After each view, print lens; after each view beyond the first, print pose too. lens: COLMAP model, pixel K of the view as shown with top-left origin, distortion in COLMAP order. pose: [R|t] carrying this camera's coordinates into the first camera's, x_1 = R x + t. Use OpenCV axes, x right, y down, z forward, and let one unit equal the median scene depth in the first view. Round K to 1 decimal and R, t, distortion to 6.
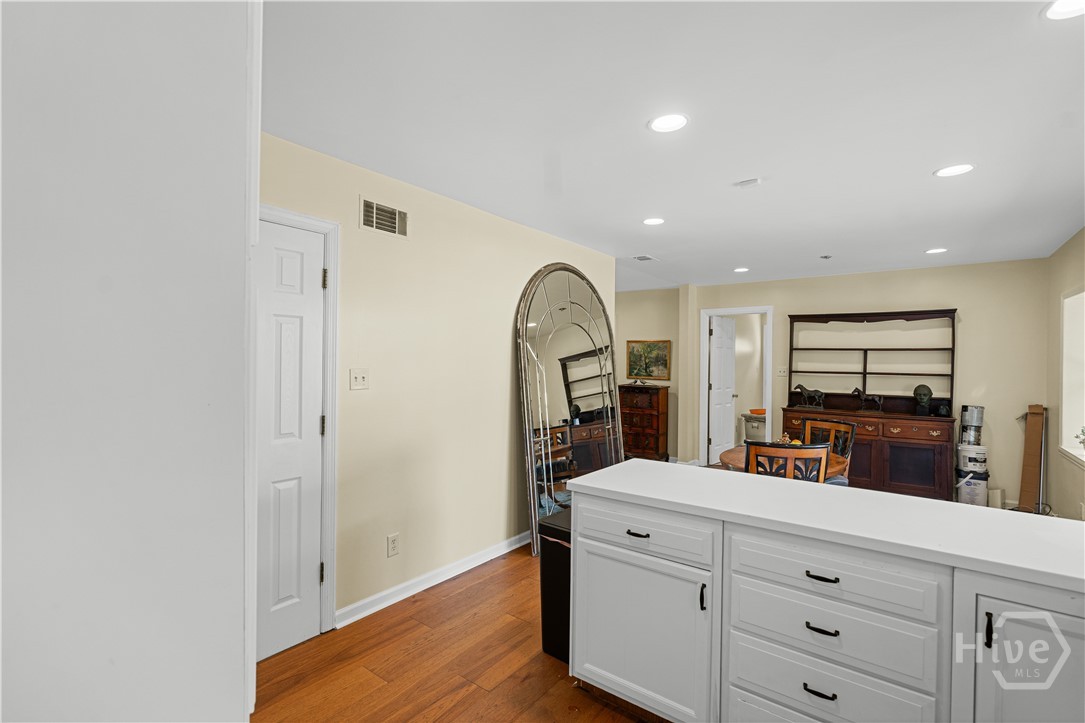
lens RADIAL K [[507.3, 0, 540.5], [0, 507.3, 359.4], [0, 0, 1]] dist [-0.000877, 0.001214]
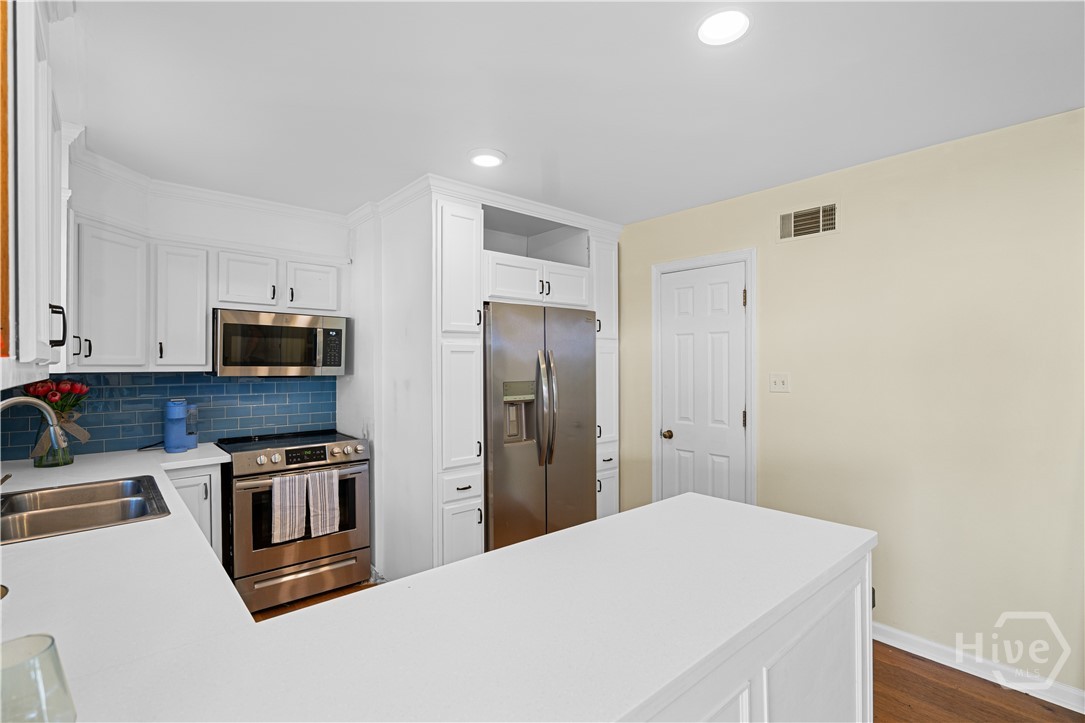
lens RADIAL K [[507.3, 0, 542.2], [0, 507.3, 360.7], [0, 0, 1]] dist [-0.000877, 0.001214]
pose [[-0.201521, -0.015137, -0.979367, 0.865133], [-0.004027, 0.999885, -0.014626, 0.010658], [0.979476, 0.000996, -0.201559, 0.786841]]
